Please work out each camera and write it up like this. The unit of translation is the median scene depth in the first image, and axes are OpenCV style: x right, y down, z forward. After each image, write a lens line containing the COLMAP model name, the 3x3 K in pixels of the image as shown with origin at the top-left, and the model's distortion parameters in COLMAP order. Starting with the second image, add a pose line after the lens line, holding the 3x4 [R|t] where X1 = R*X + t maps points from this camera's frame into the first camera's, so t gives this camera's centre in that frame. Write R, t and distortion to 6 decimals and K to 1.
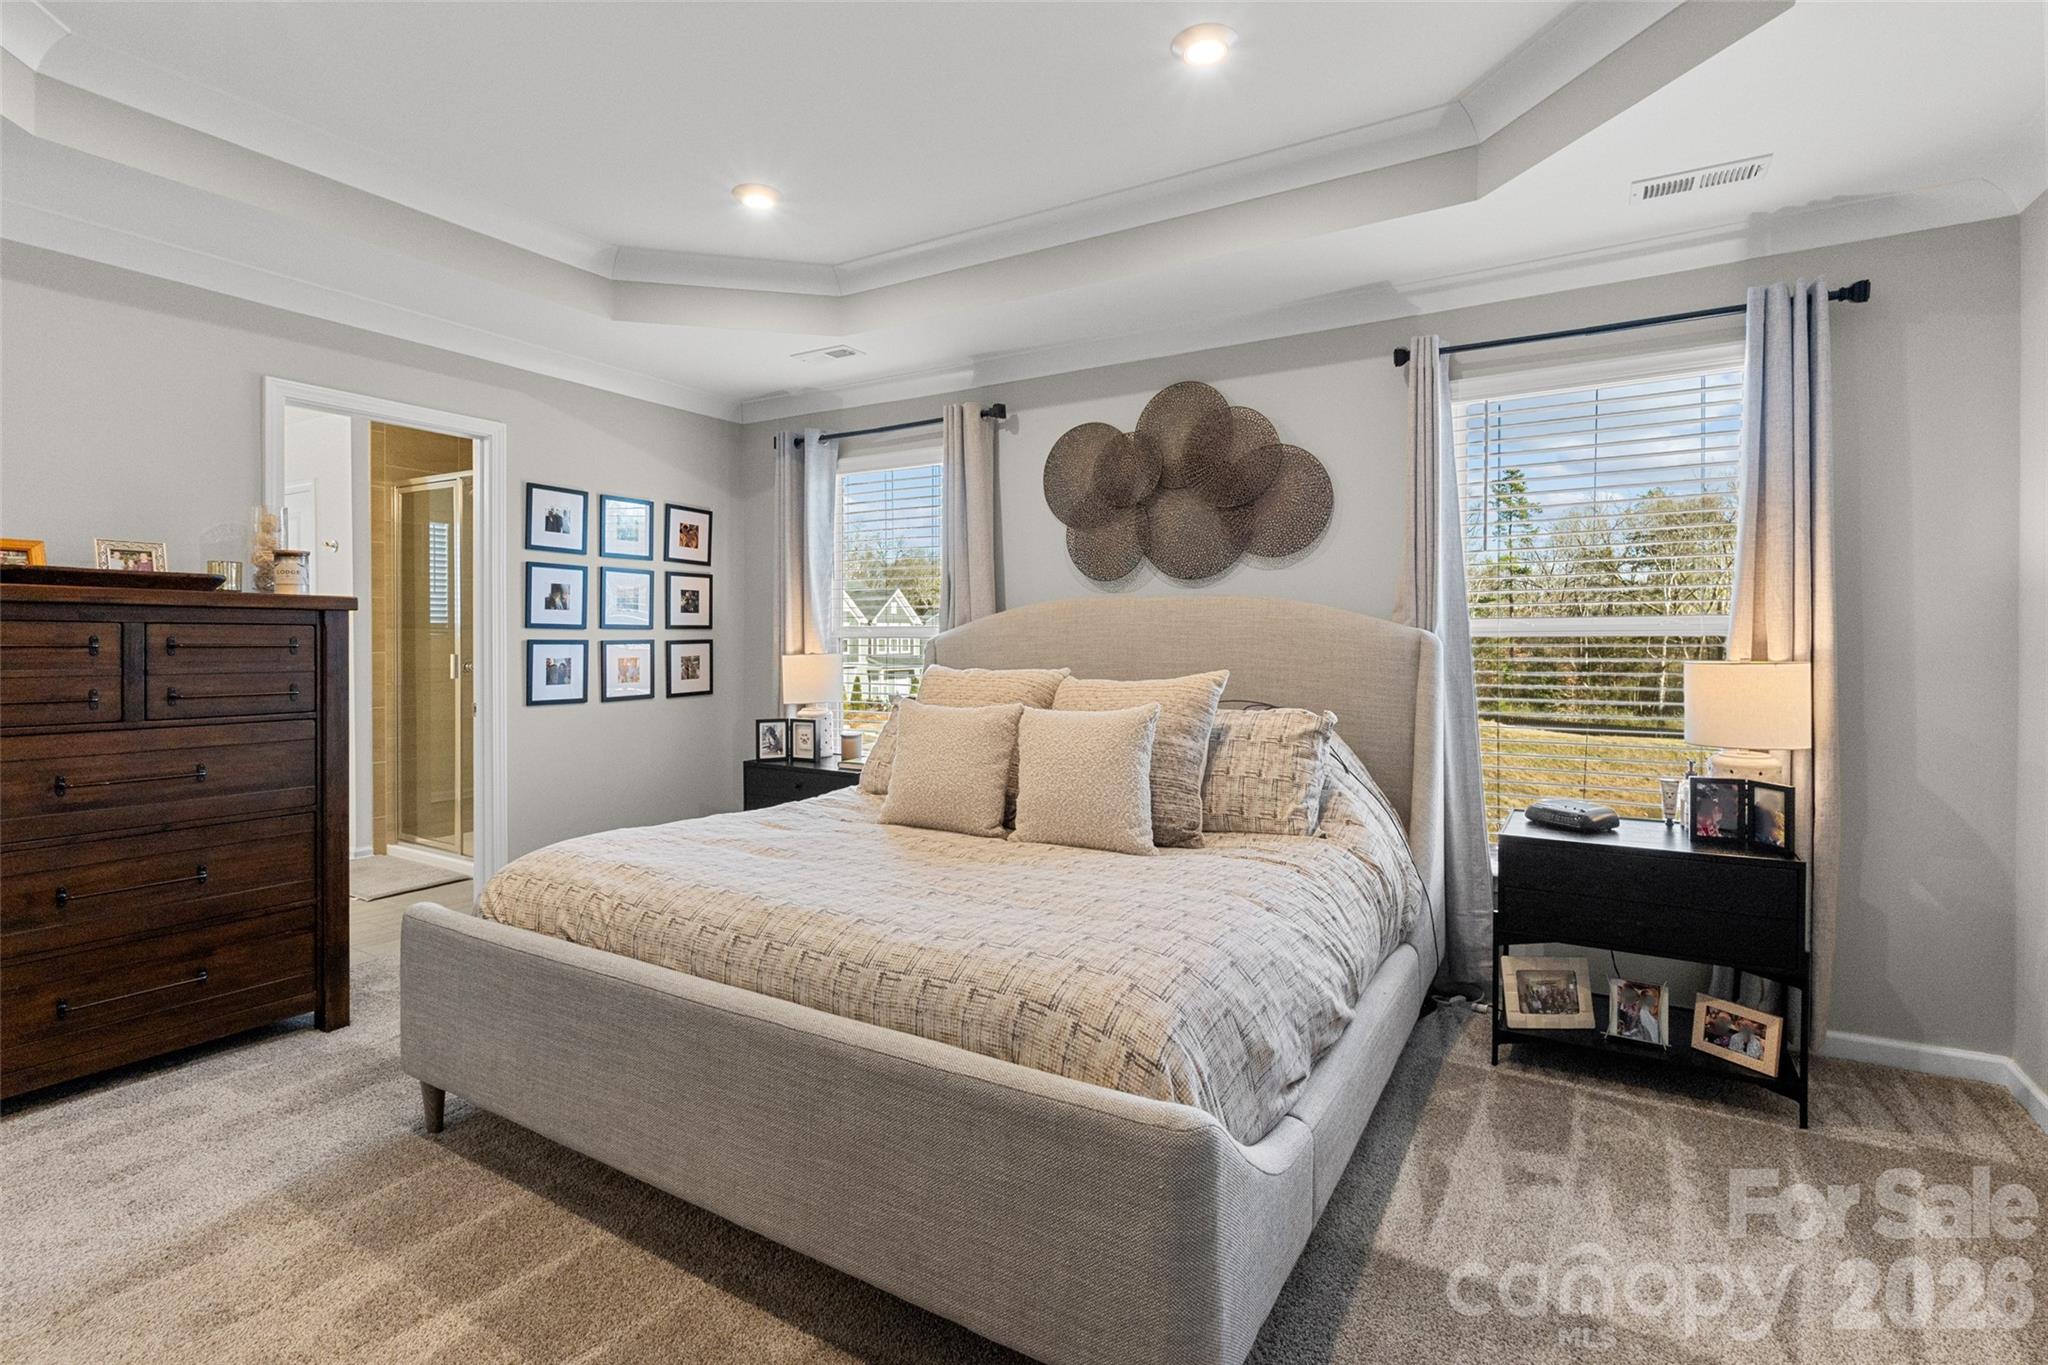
lens RADIAL K [[957.3, 0, 1023.9], [0, 957.3, 685.8], [0, 0, 1]] dist [-0.002975, 0.000293]
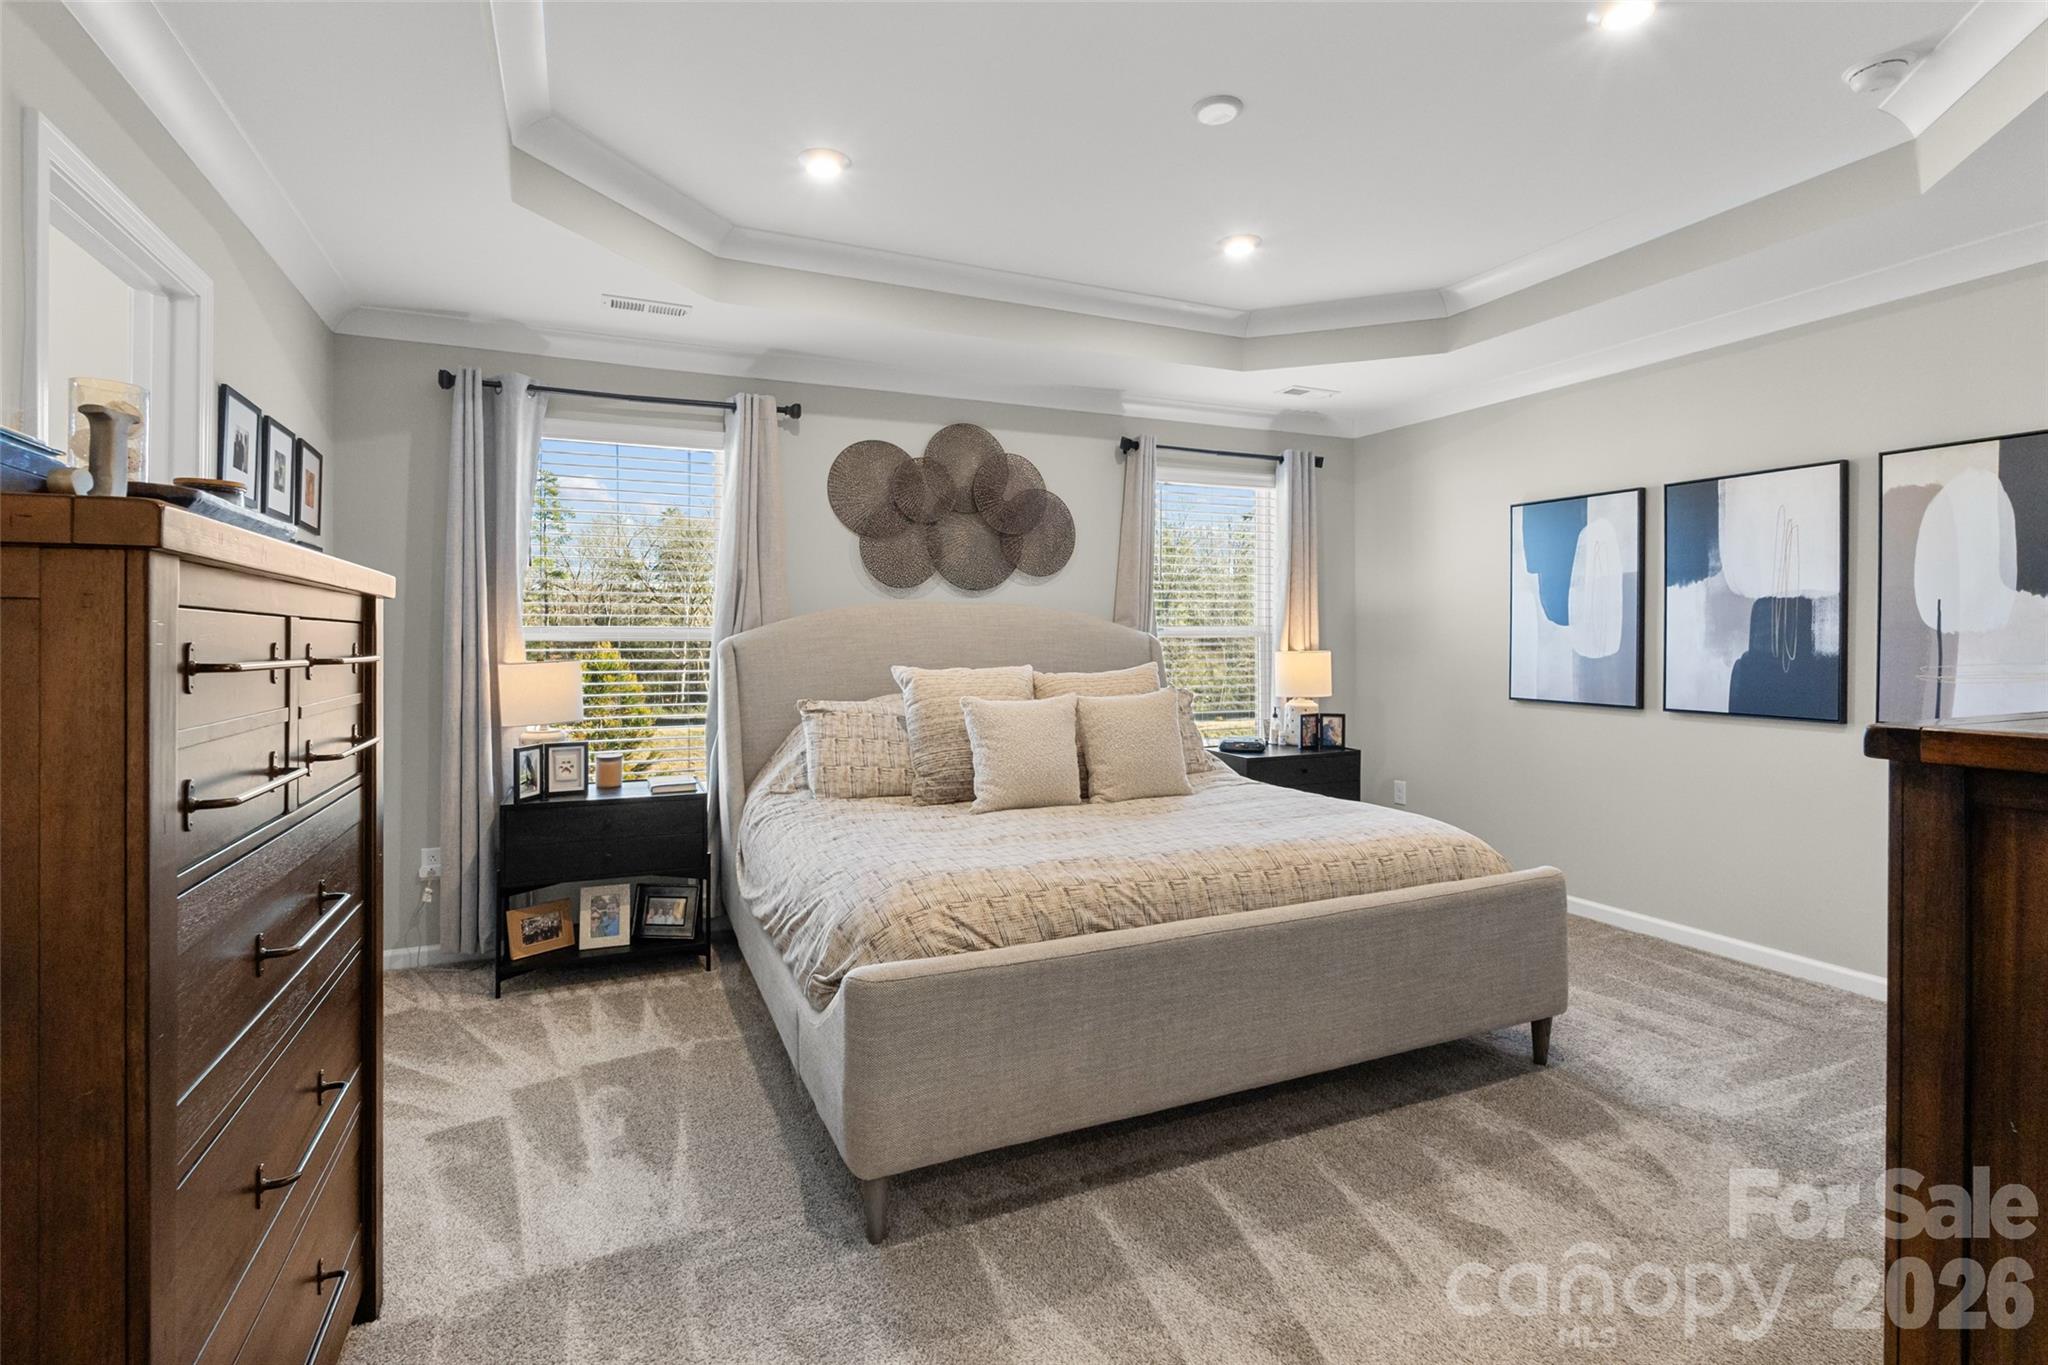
lens RADIAL K [[957.3, 0, 1023.9], [0, 957.3, 685.8], [0, 0, 1]] dist [-0.002975, 0.000293]
pose [[0.570209, -0.042122, 0.820419, -0.751005], [0.043153, 0.998842, 0.021290, -0.014128], [-0.820365, 0.023264, 0.571366, 0.258360]]
